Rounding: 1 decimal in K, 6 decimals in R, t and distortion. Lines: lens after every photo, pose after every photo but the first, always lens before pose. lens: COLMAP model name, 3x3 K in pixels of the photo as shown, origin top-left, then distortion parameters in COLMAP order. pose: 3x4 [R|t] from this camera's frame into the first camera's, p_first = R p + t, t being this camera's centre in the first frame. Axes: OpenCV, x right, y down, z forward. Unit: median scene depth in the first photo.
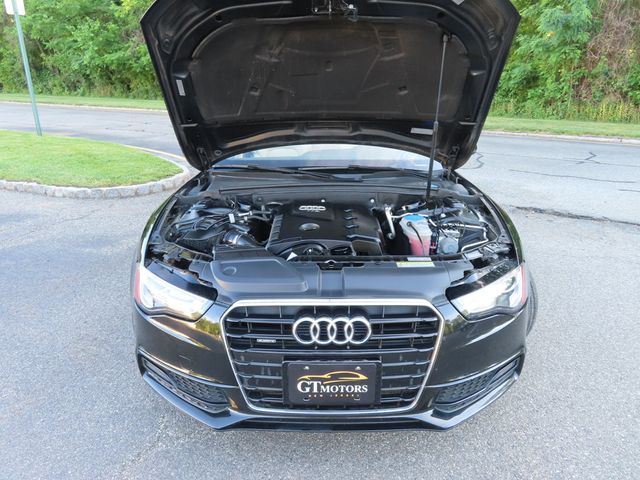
lens RADIAL K [[457.4, 0, 318.7], [0, 457.4, 242.4], [0, 0, 1]] dist [-0.013917, 0.009987]
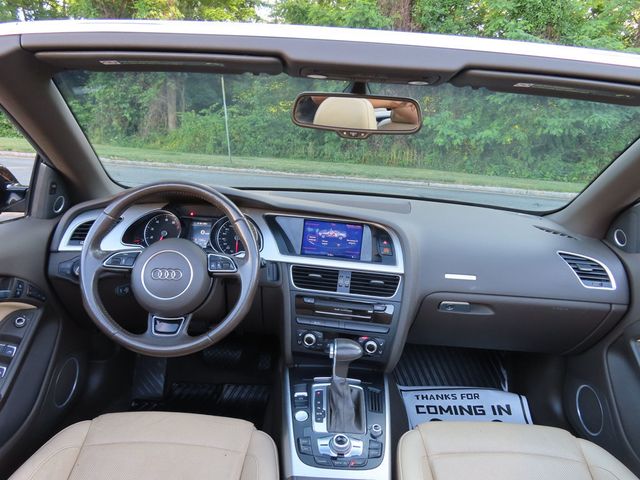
lens RADIAL K [[457.4, 0, 320.5], [0, 457.4, 240.5], [0, 0, 1]] dist [-0.013917, 0.009987]
pose [[0.883930, -0.058033, 0.464003, -0.028712], [0.101322, 0.992466, -0.068891, -0.033474], [-0.456509, 0.107909, 0.883151, 0.141480]]
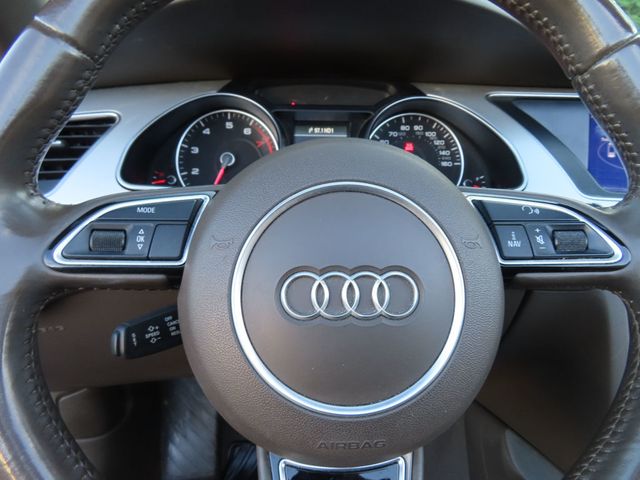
lens RADIAL K [[457.4, 0, 317.8], [0, 457.4, 238.2], [0, 0, 1]] dist [-0.013917, 0.009987]
pose [[0.876692, -0.136878, 0.461169, -0.025740], [0.146429, 0.989104, 0.015207, -0.036879], [-0.458225, 0.054196, 0.887182, 0.189433]]
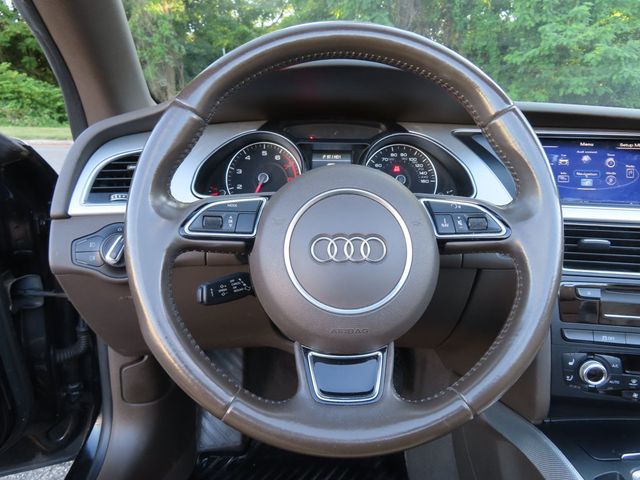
lens RADIAL K [[457.4, 0, 320.5], [0, 457.4, 241.1], [0, 0, 1]] dist [-0.013917, 0.009987]
pose [[0.883493, -0.118423, 0.453228, -0.030813], [0.145509, 0.989035, -0.025222, -0.035148], [-0.445272, 0.088233, 0.891038, 0.180677]]
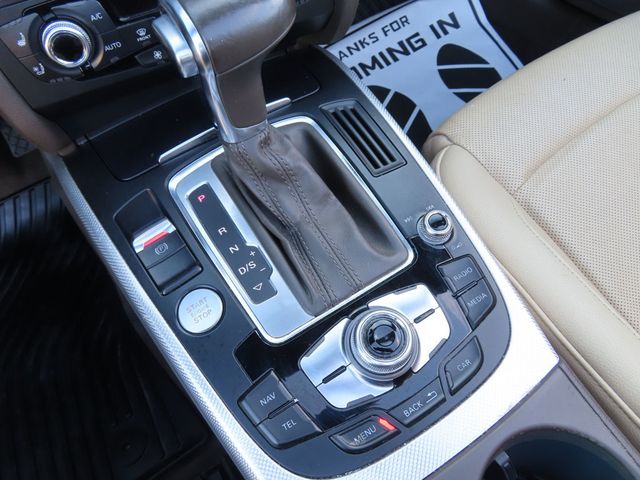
lens RADIAL K [[457.4, 0, 322.5], [0, 457.4, 239.9], [0, 0, 1]] dist [-0.013917, 0.009987]
pose [[0.502488, -0.729873, 0.463456, -0.009291], [0.382025, 0.668312, 0.638291, -0.026454], [-0.775605, -0.143682, 0.614648, 0.181920]]
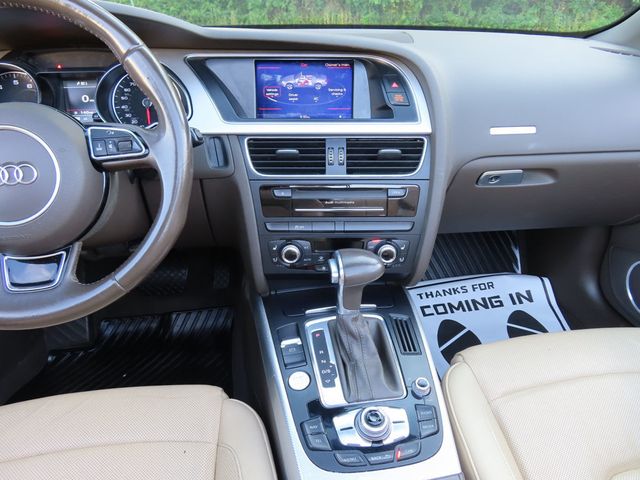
lens RADIAL K [[457.4, 0, 320.1], [0, 457.4, 240.1], [0, 0, 1]] dist [-0.013917, 0.009987]
pose [[0.804567, -0.276118, 0.525767, -0.019925], [0.200377, 0.959638, 0.197344, -0.032941], [-0.559036, -0.053425, 0.827421, 0.165648]]
